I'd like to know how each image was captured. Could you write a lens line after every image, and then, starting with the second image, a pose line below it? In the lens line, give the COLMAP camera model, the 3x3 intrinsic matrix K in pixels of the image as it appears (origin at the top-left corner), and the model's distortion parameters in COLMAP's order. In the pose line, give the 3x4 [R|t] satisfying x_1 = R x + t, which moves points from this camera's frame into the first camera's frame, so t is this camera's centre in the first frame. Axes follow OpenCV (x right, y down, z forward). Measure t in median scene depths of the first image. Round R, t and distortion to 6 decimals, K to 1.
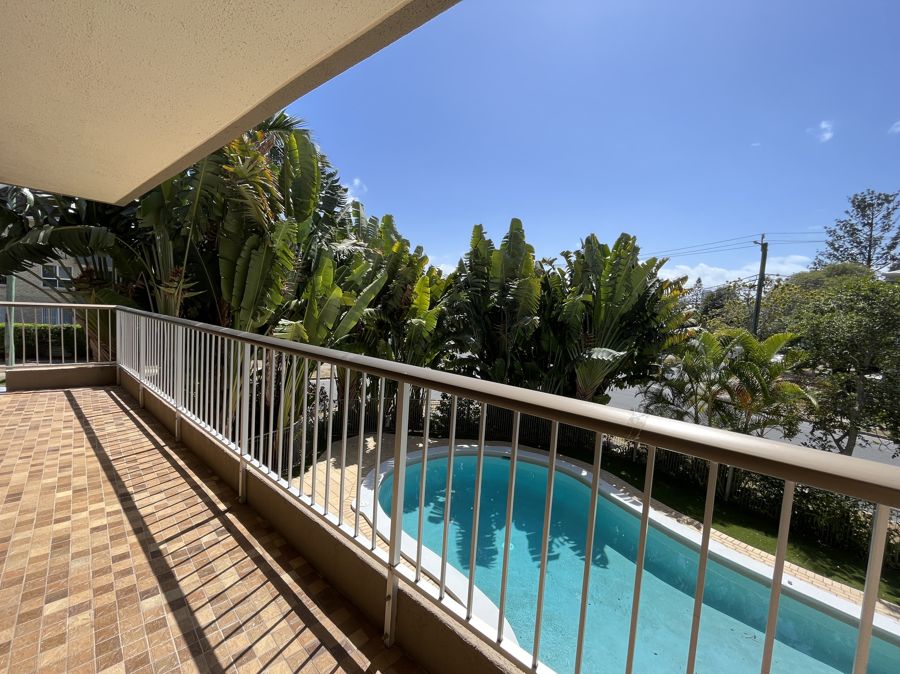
lens RADIAL K [[367.2, 0, 448.4], [0, 367.2, 336.3], [0, 0, 1]] dist [-0.001505, -0.000360]
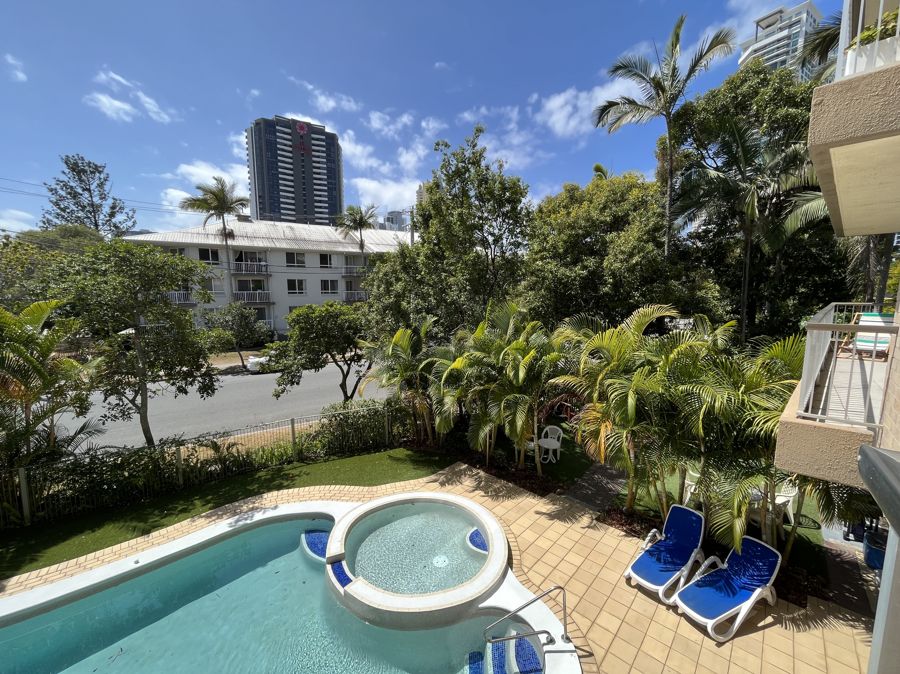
lens RADIAL K [[366.6, 0, 445.7], [0, 366.6, 336.2], [0, 0, 1]] dist [-0.001585, -0.000435]
pose [[-0.027164, -0.180808, 0.983143, 0.048947], [0.082200, 0.979771, 0.182459, -0.005080], [-0.996246, 0.085770, -0.011752, 0.093966]]
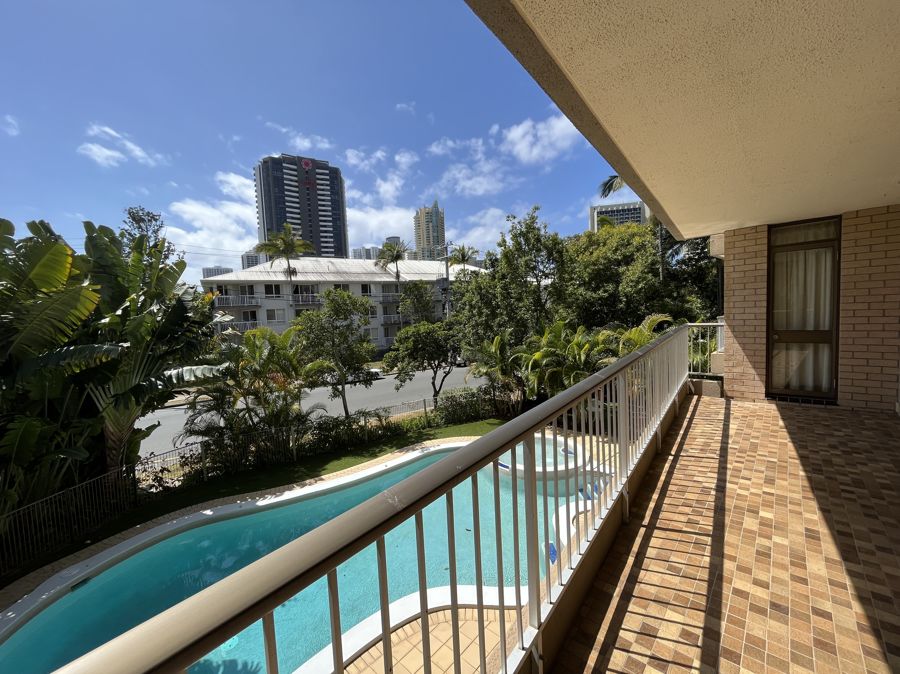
lens RADIAL K [[364.9, 0, 447.5], [0, 364.9, 336.6], [0, 0, 1]] dist [-0.001343, -0.000100]
pose [[-0.038065, -0.125506, 0.991362, -0.418411], [0.123240, 0.983918, 0.129296, -0.068311], [-0.991647, 0.127097, -0.021985, 0.392772]]
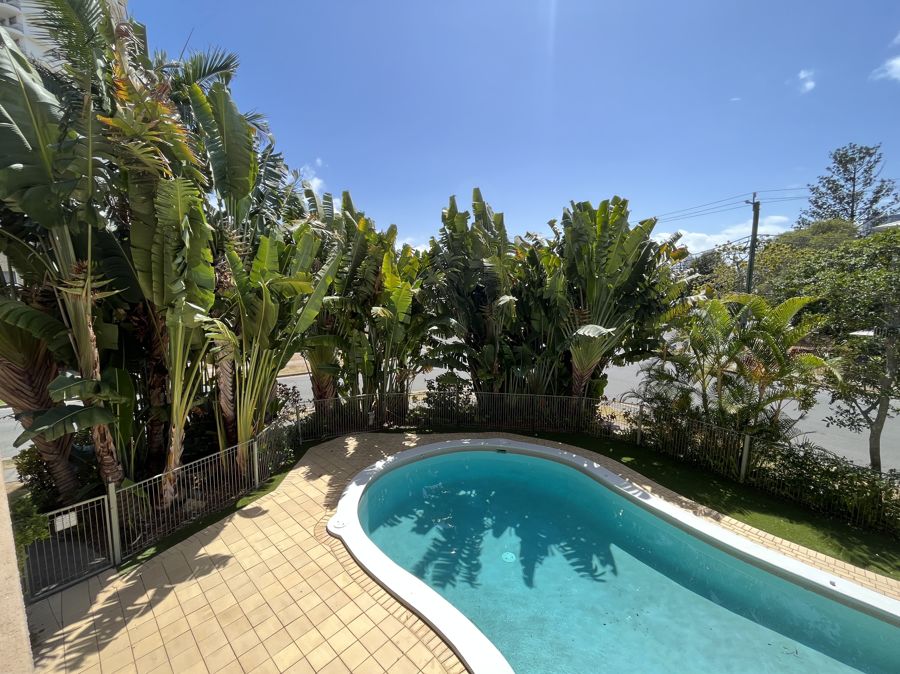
lens RADIAL K [[367.2, 0, 448.4], [0, 367.2, 336.3], [0, 0, 1]] dist [-0.001505, -0.000360]
pose [[0.997397, -0.065433, 0.030288, 0.018284], [0.063847, 0.996673, 0.050662, -0.009840], [-0.033502, -0.048597, 0.998256, 0.109800]]
